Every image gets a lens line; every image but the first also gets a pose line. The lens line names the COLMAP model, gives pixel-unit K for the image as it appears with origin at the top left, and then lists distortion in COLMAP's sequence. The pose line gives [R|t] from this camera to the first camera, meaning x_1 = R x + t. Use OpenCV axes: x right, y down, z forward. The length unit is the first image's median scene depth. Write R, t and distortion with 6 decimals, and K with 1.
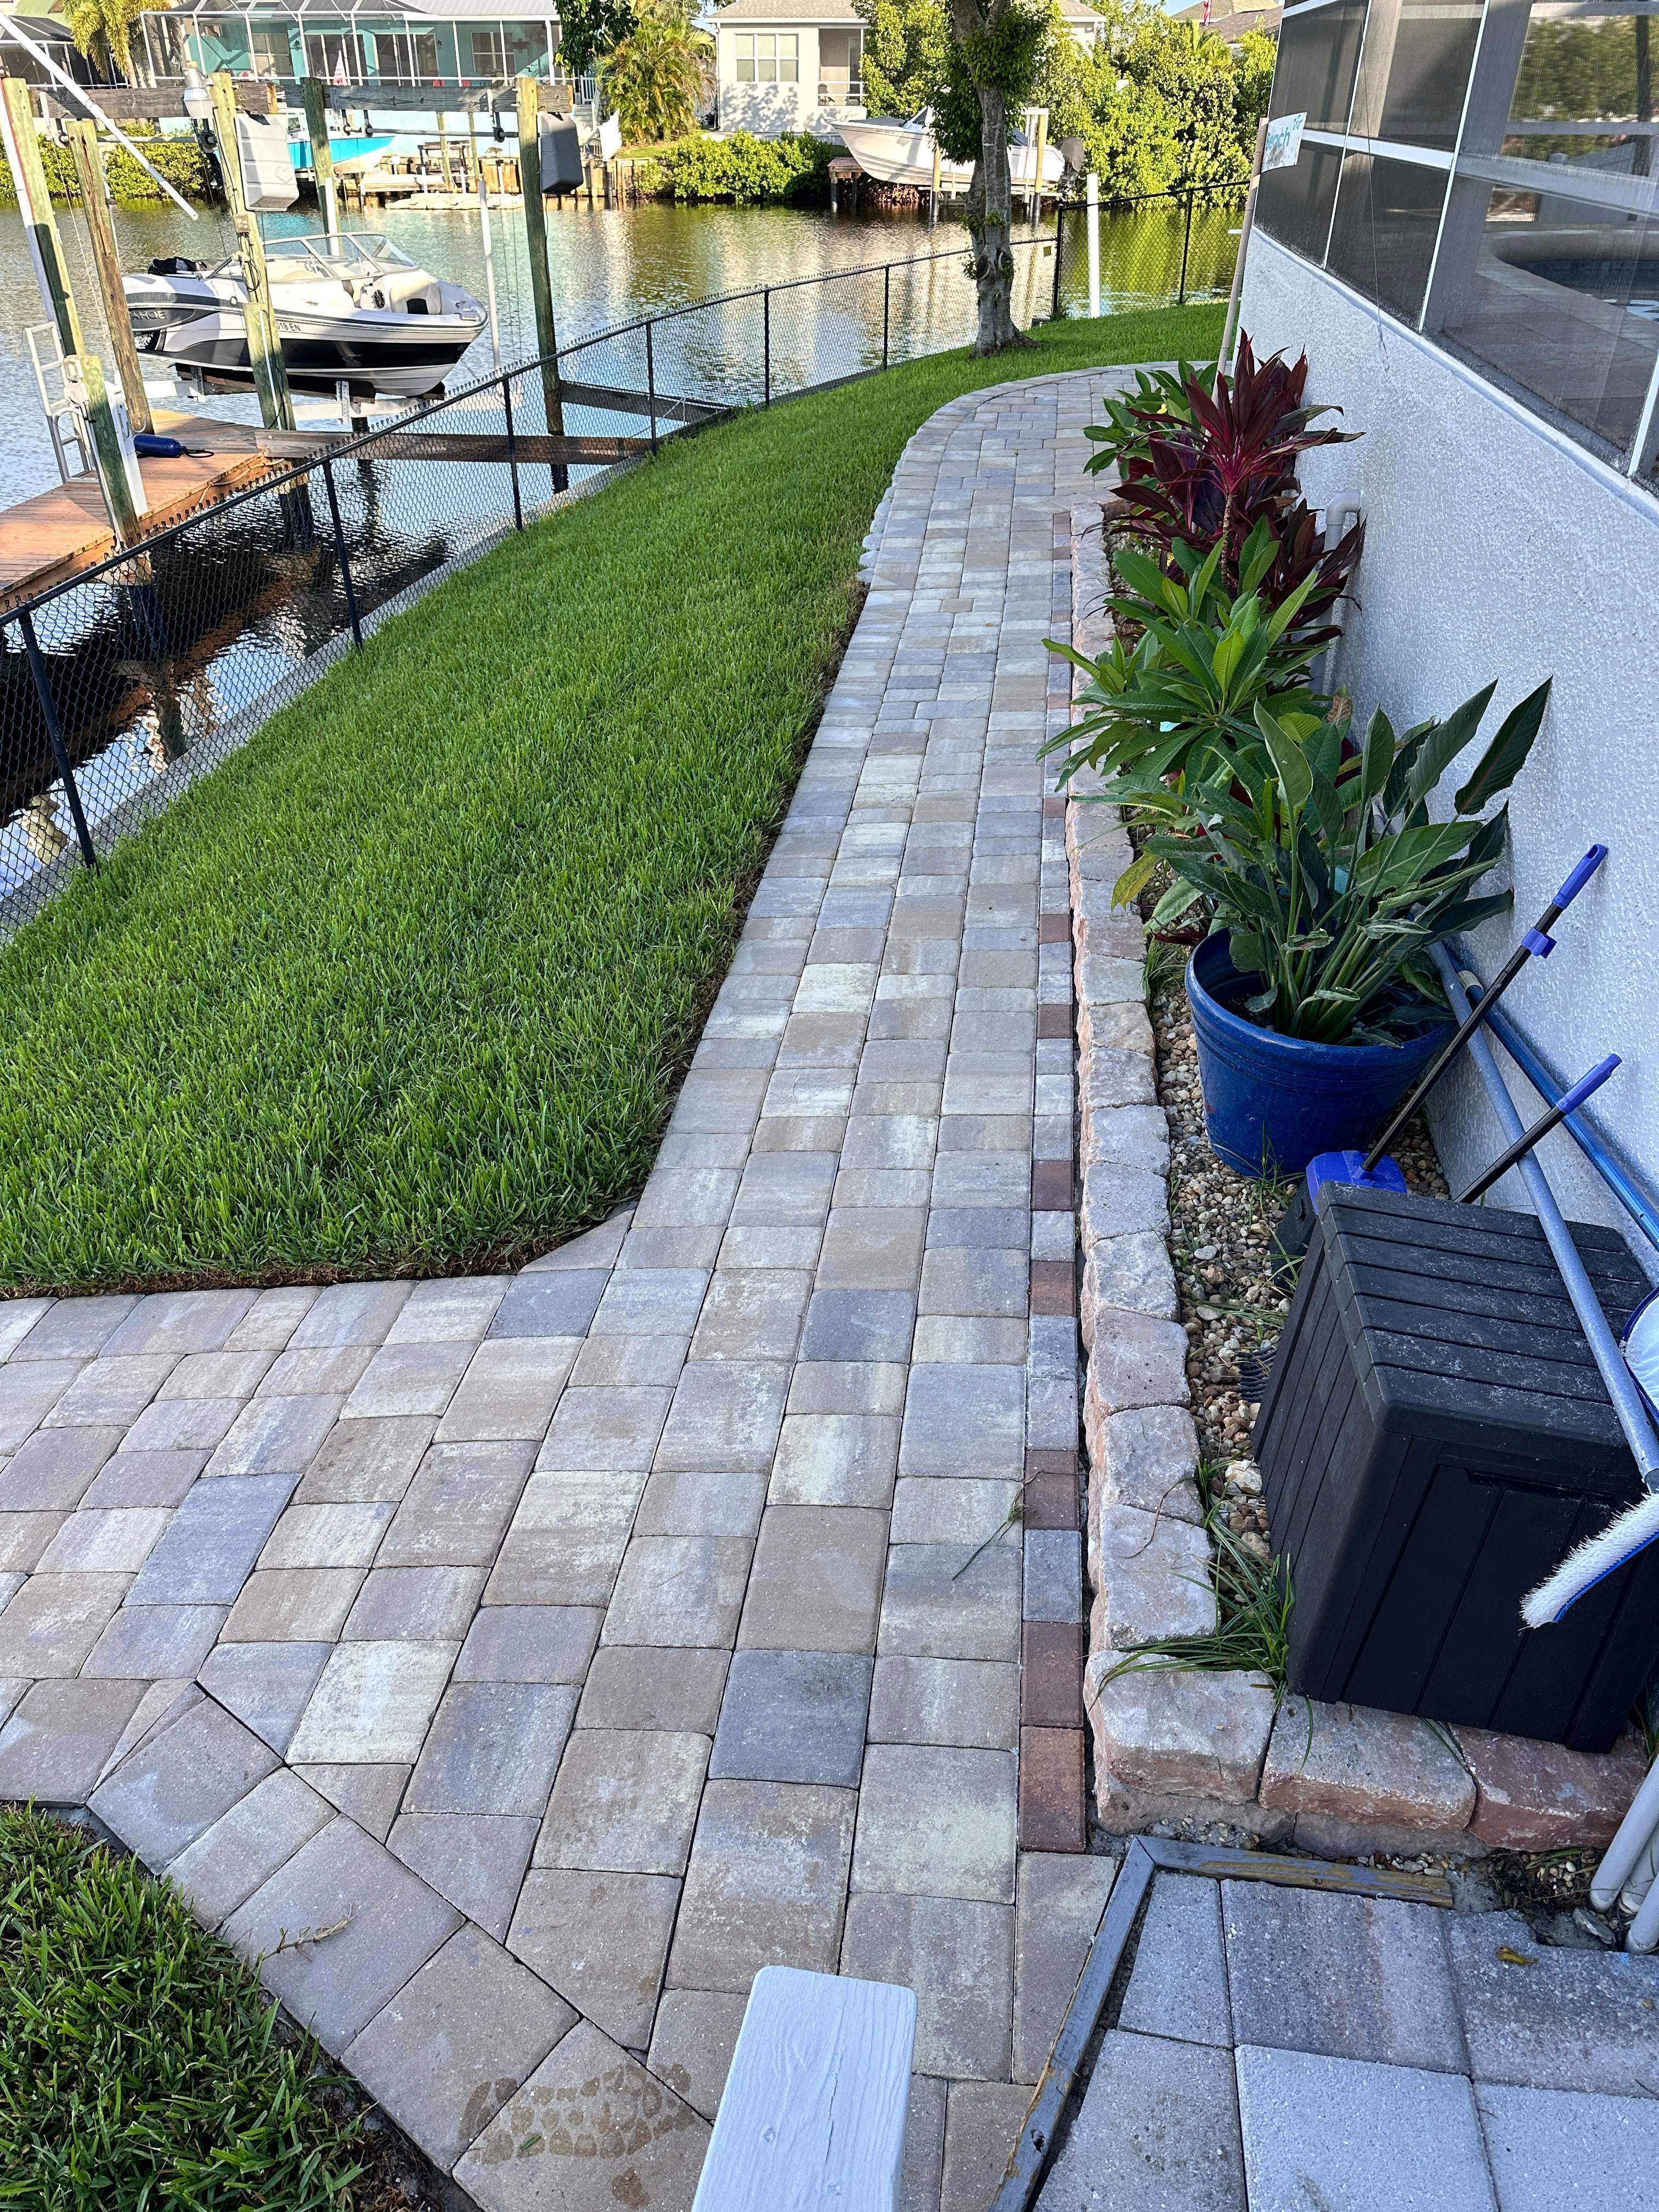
lens RADIAL K [[1540.7, 0, 817.9], [0, 1540.7, 1105.1], [0, 0, 1]] dist [0.034705, -0.035057]
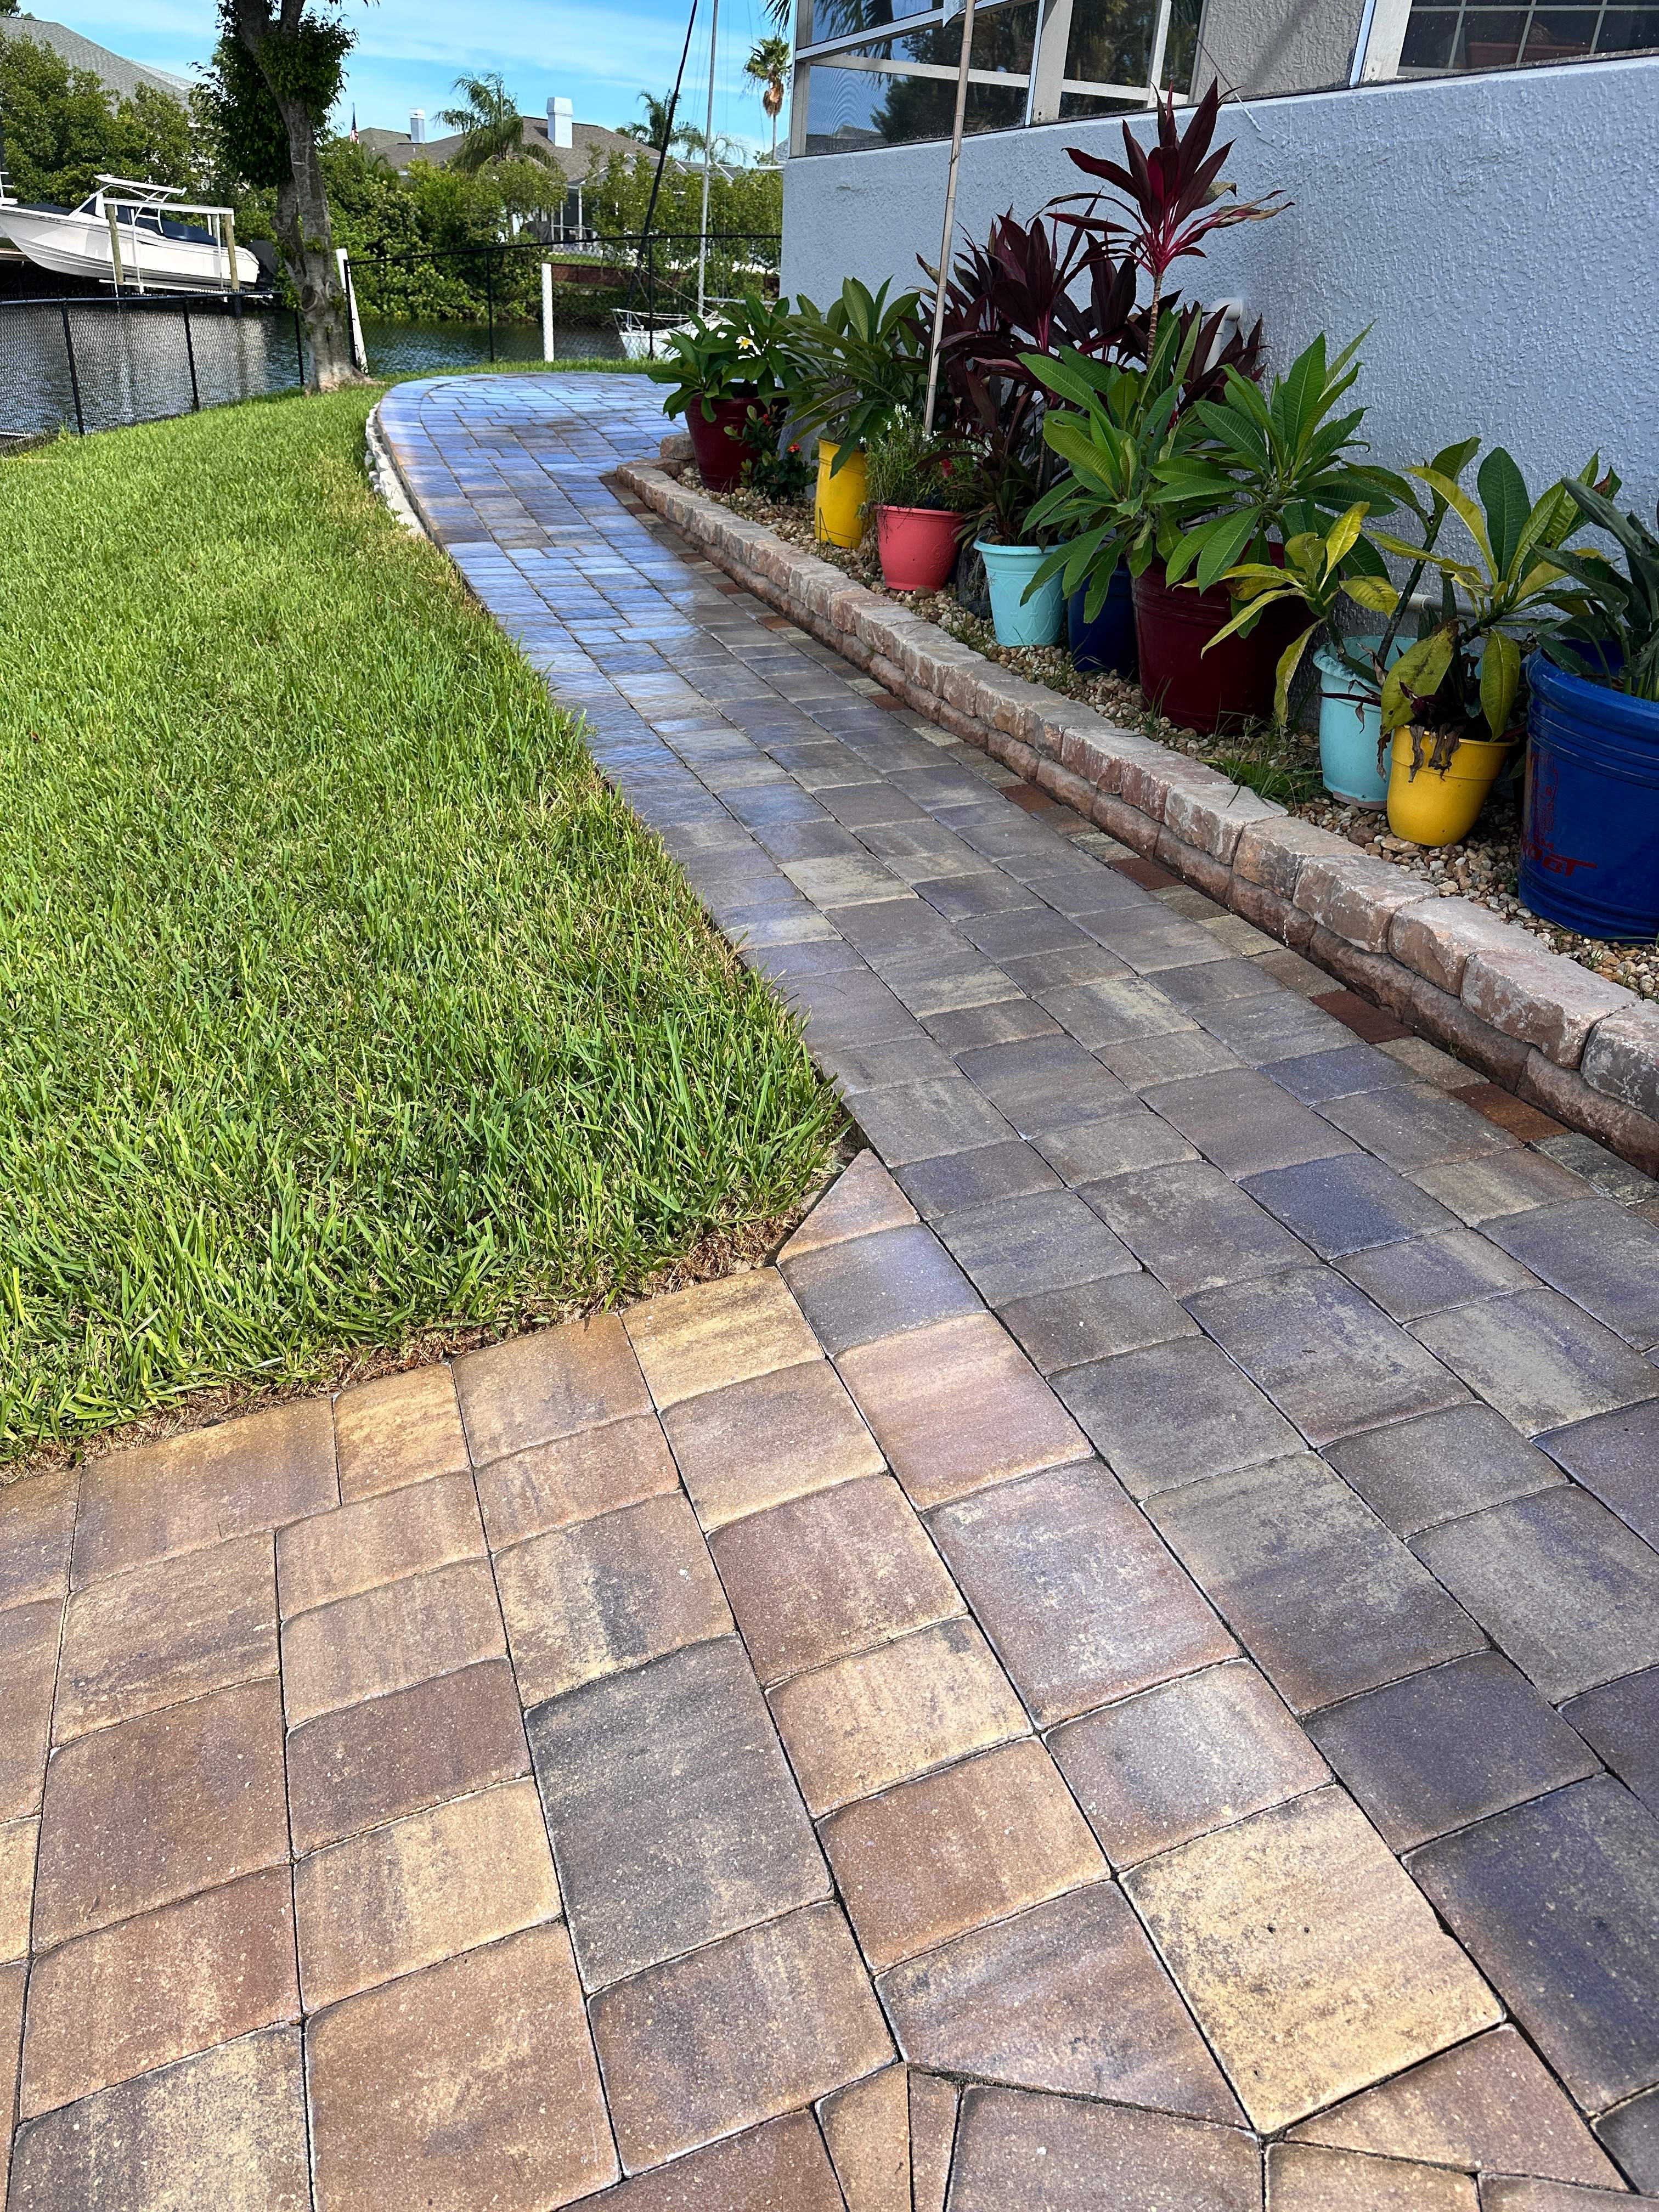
lens RADIAL K [[1540.7, 0, 816.5], [0, 1540.7, 1123.7], [0, 0, 1]] dist [0.034705, -0.035057]
pose [[0.889099, -0.165385, 0.426792, -0.358642], [0.192073, 0.981178, -0.019917, 0.055898], [-0.415465, 0.099683, 0.904130, 0.339131]]
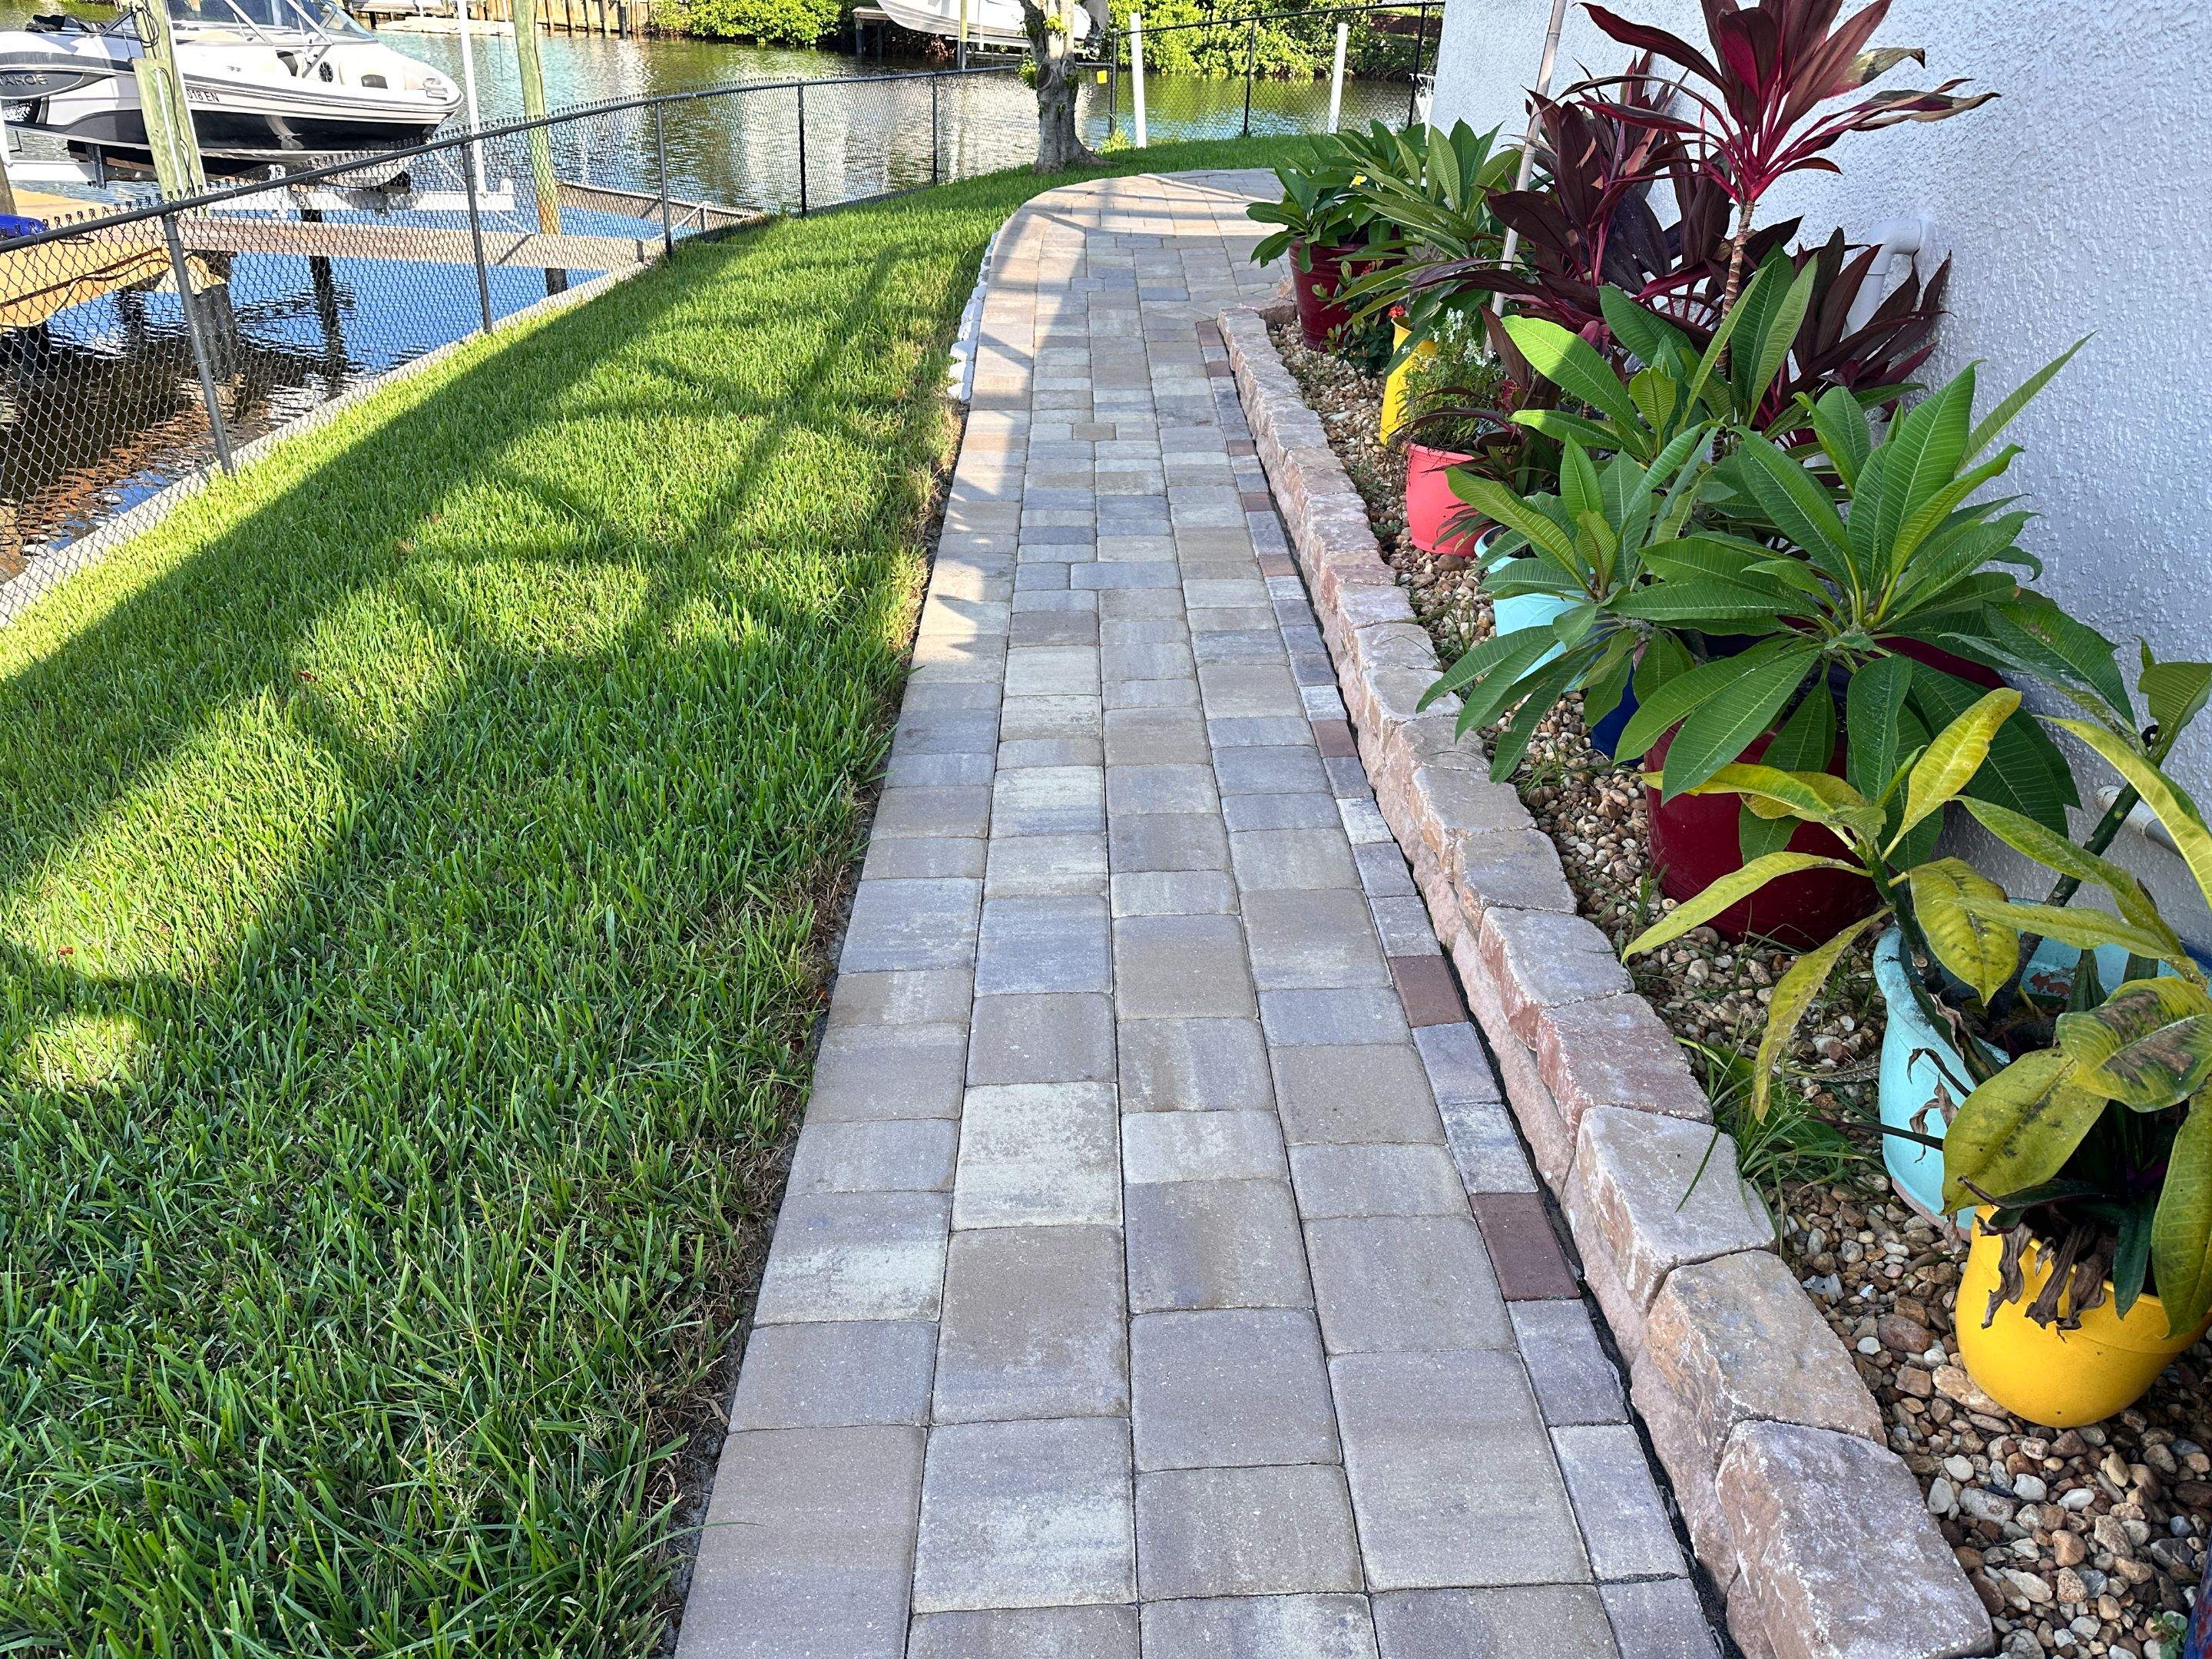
lens RADIAL K [[1546.2, 0, 1102.9], [0, 1546.2, 822.7], [0, 0, 1]] dist [0.037820, -0.038407]
pose [[0.987318, -0.022524, 0.157148, -0.044087], [0.034860, 0.996484, -0.076187, -0.147175], [-0.154879, 0.080699, 0.984632, 0.524961]]
